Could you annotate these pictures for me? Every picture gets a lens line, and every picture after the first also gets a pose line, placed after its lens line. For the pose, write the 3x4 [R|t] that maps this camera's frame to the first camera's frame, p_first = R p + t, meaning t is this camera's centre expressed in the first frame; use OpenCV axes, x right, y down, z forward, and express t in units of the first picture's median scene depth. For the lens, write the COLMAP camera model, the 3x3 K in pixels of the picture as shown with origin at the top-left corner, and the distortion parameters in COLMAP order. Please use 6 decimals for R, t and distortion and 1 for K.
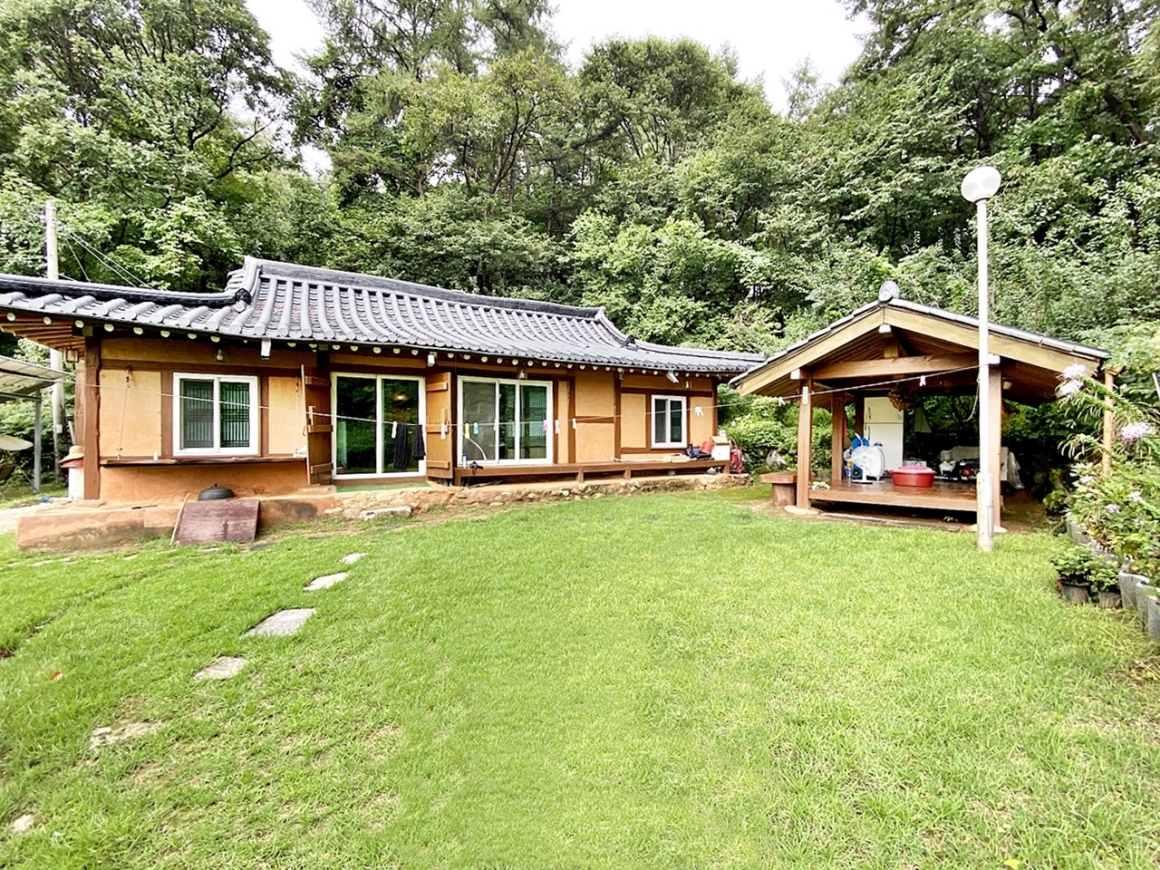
lens RADIAL K [[492.8, 0, 560.3], [0, 492.8, 434.4], [0, 0, 1]] dist [0.009664, -0.000258]
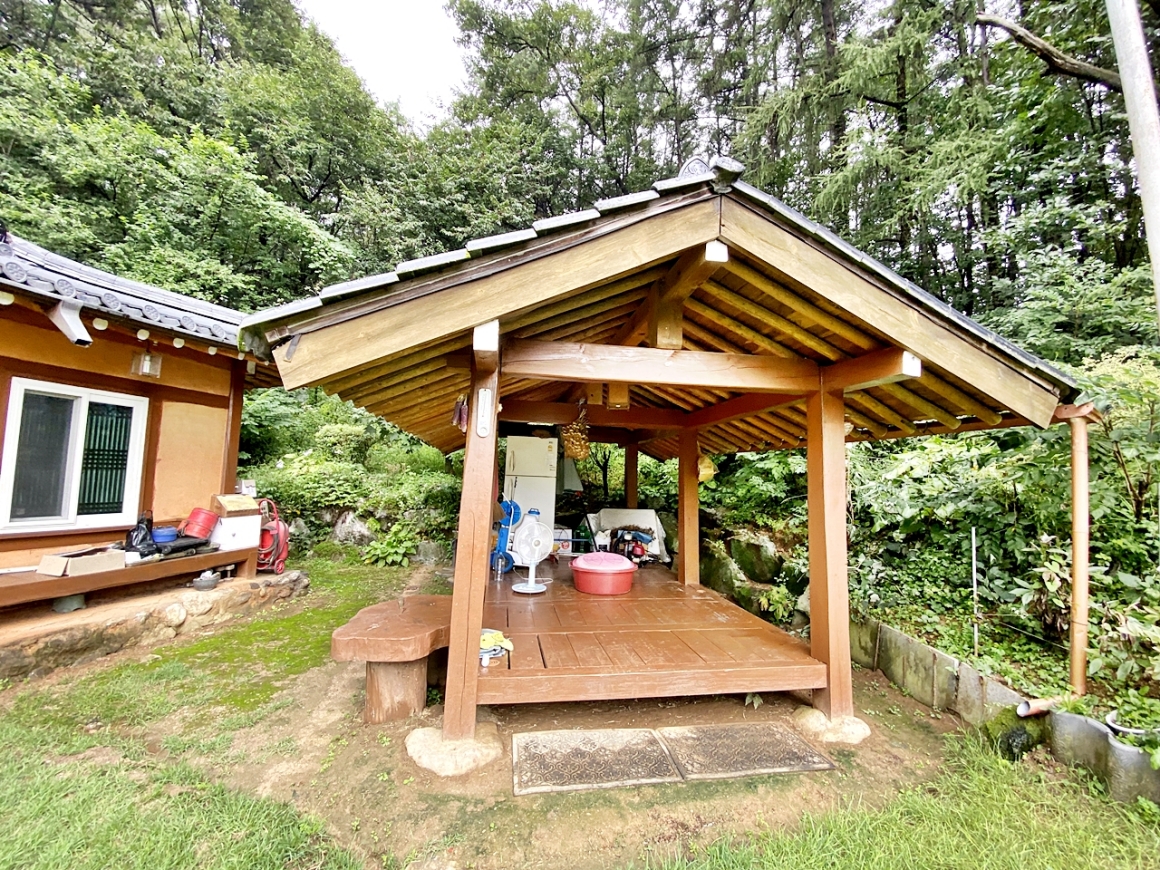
lens RADIAL K [[471.0, 0, 582.7], [0, 471.0, 432.9], [0, 0, 1]] dist [0.025589, -0.022473]
pose [[0.626980, 0.085582, 0.774320, 0.182454], [-0.025201, 0.995655, -0.089639, -0.022570], [-0.778628, 0.036688, 0.626413, 0.486801]]
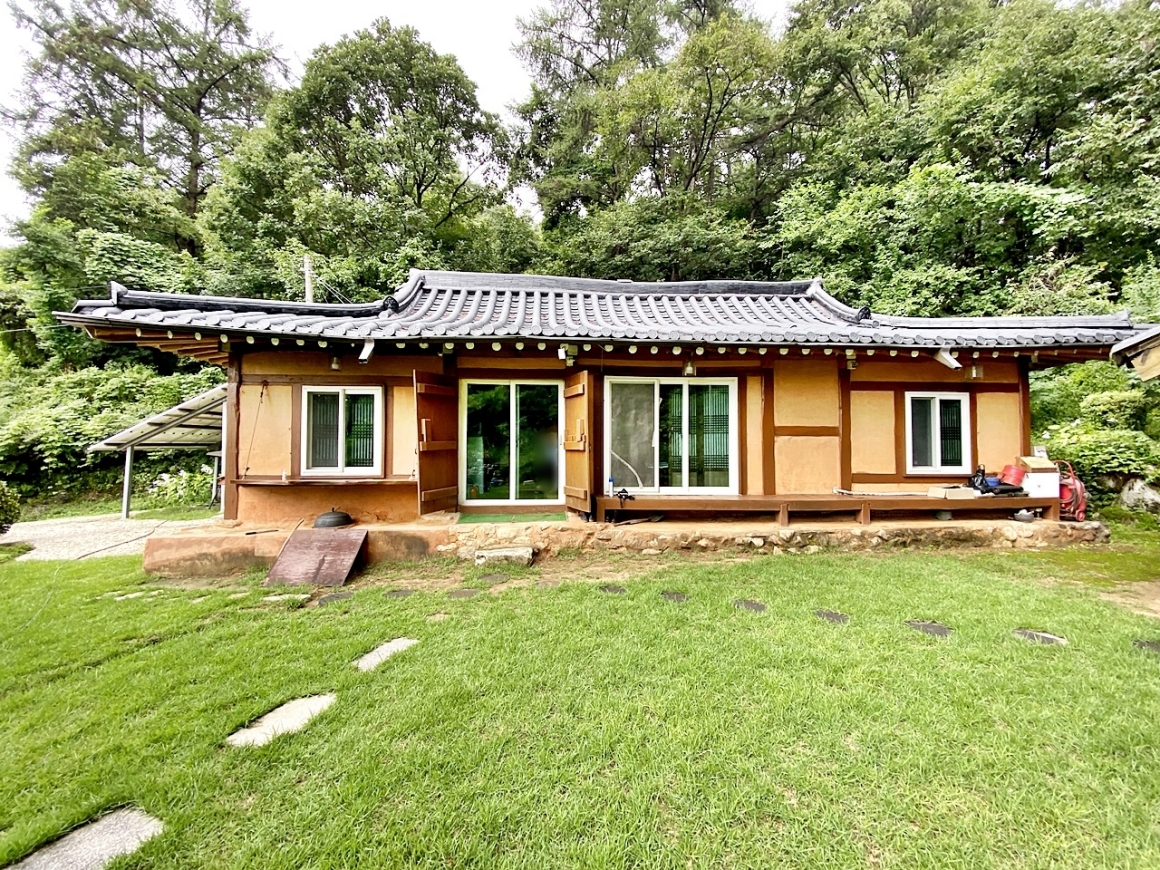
lens RADIAL K [[466.2, 0, 576.9], [0, 466.2, 433.5], [0, 0, 1]] dist [0.023916, -0.021730]
pose [[0.924312, -0.007845, -0.381558, 0.022948], [-0.001441, 0.999710, -0.024046, -0.010059], [0.381636, 0.022776, 0.924032, 0.267135]]
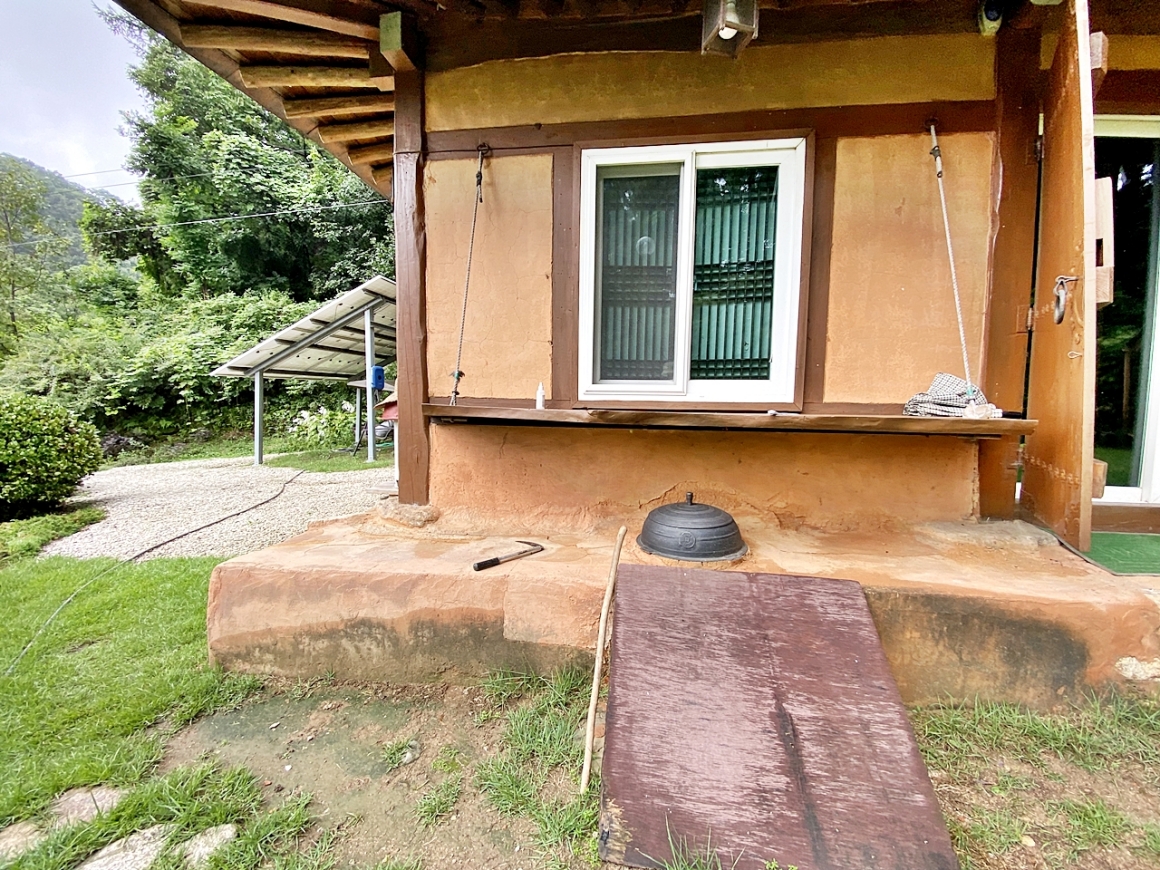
lens RADIAL K [[482.1, 0, 585.3], [0, 482.1, 434.0], [0, 0, 1]] dist [0.016370, -0.017239]
pose [[0.825537, 0.059581, -0.561194, -0.406211], [-0.015828, 0.996465, 0.082510, 0.027283], [0.564126, -0.059232, 0.823561, 0.501806]]
